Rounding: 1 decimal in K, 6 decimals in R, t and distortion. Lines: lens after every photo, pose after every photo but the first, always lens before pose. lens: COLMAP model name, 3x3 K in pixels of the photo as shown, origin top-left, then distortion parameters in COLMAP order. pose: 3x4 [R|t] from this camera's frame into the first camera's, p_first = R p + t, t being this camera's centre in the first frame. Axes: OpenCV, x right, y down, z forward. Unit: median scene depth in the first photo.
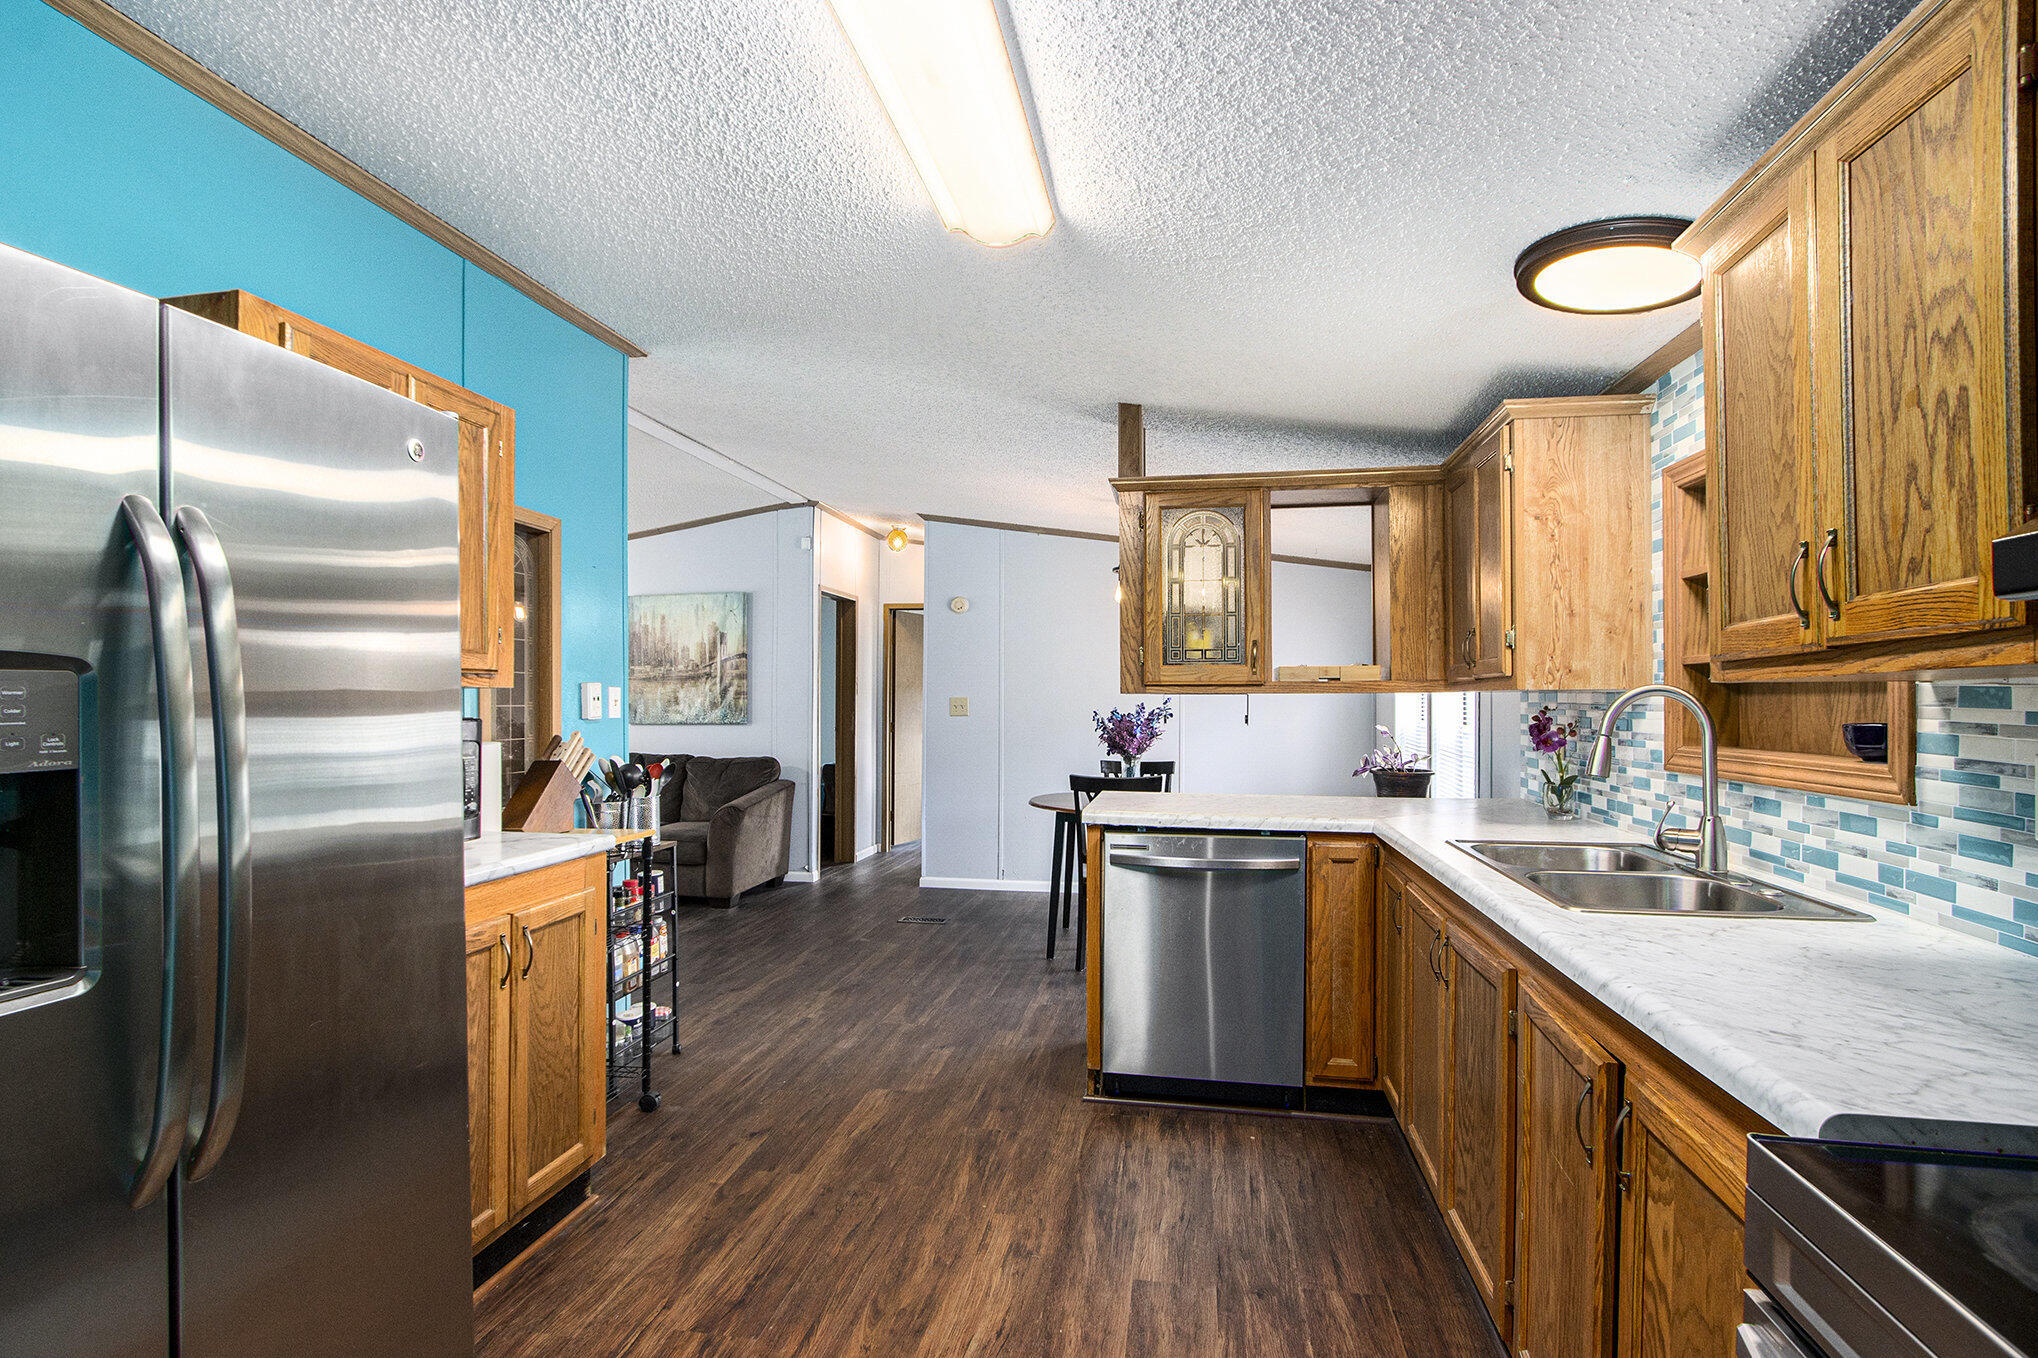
lens RADIAL K [[929.0, 0, 1024.2], [0, 929.0, 701.1], [0, 0, 1]] dist [-0.057131, 0.030808]
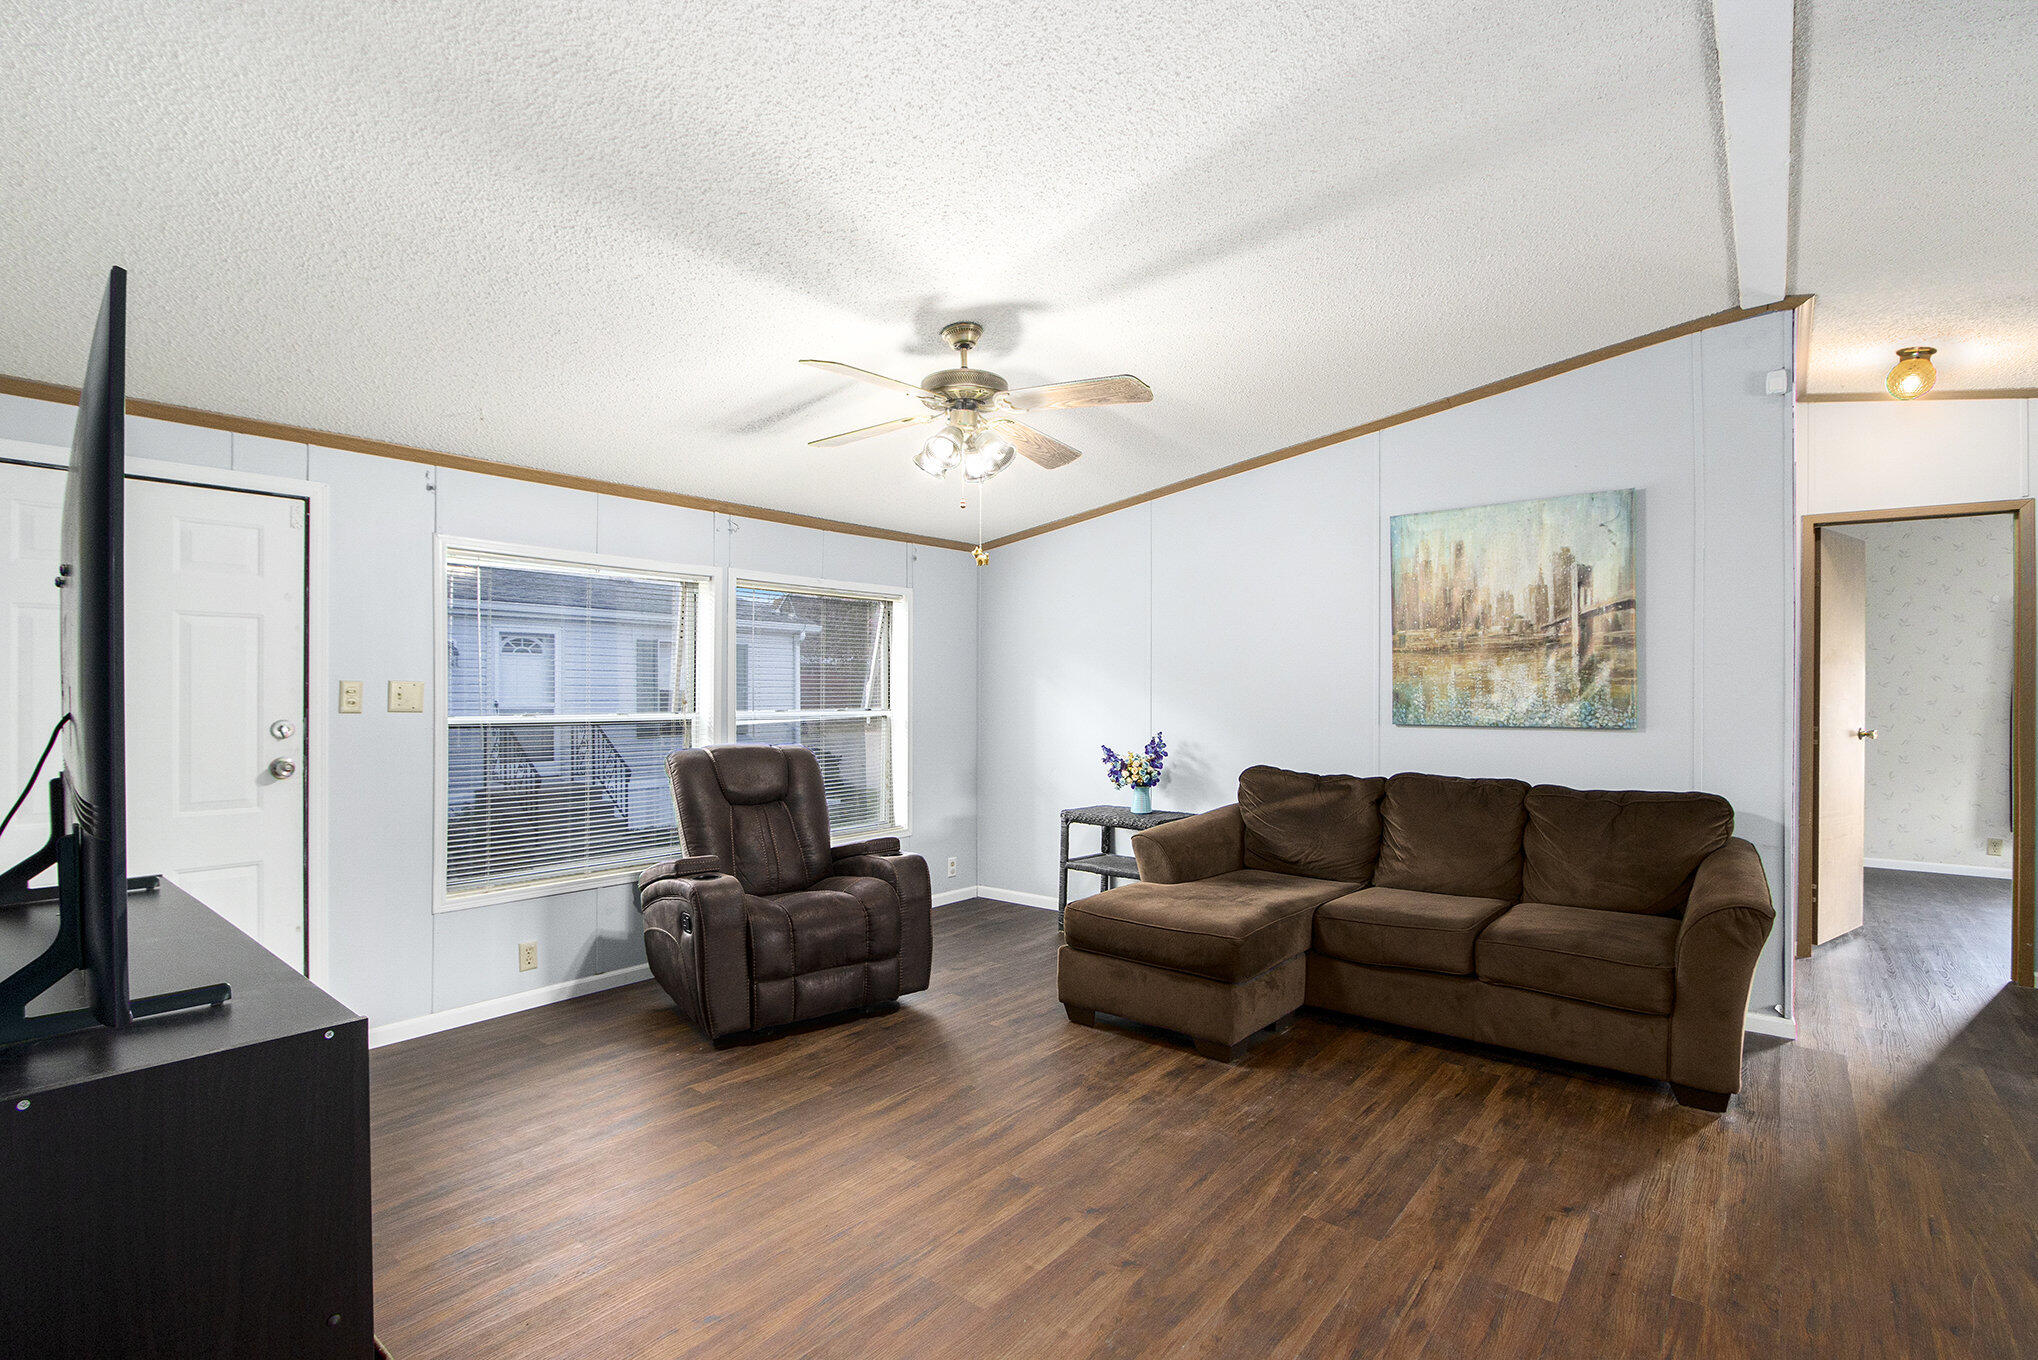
lens RADIAL K [[956.8, 0, 1018.9], [0, 956.8, 697.1], [0, 0, 1]] dist [-0.001062, -0.012619]
pose [[0.871957, 0.006057, -0.489545, -0.783095], [-0.004734, 0.999981, 0.003940, 0.012183], [0.489560, -0.001118, 0.871969, 0.752020]]
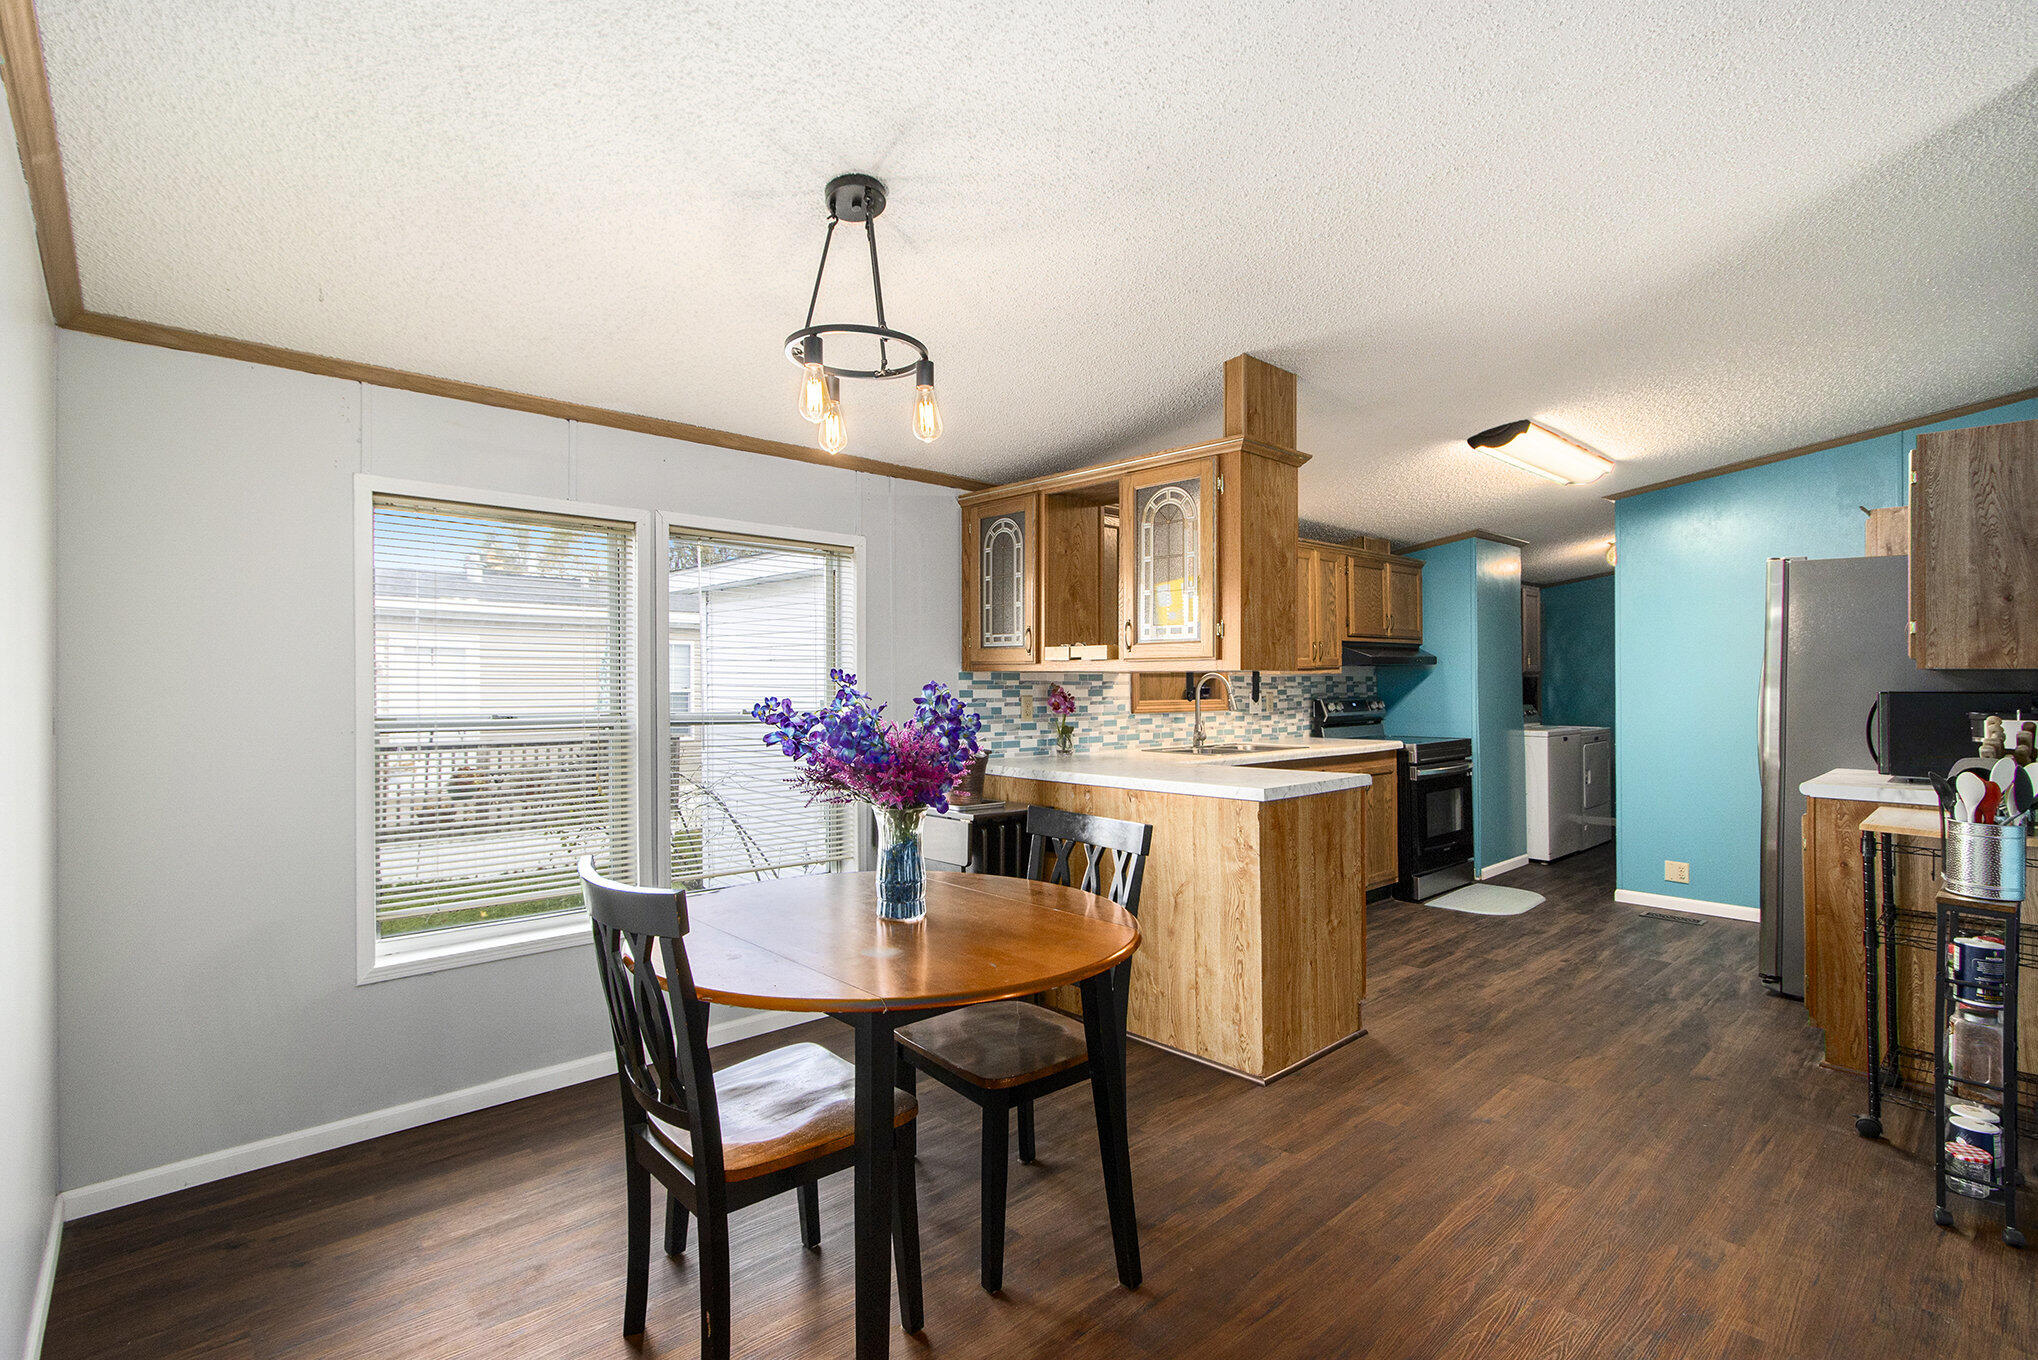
lens RADIAL K [[959.5, 0, 1019.0], [0, 959.5, 680.0], [0, 0, 1]] dist [0.002898, 0.000668]
pose [[-0.794179, 0.000246, 0.607684, -0.309986], [-0.001389, 0.999997, -0.002220, 0.004200], [-0.607683, -0.002607, -0.794175, 2.173746]]
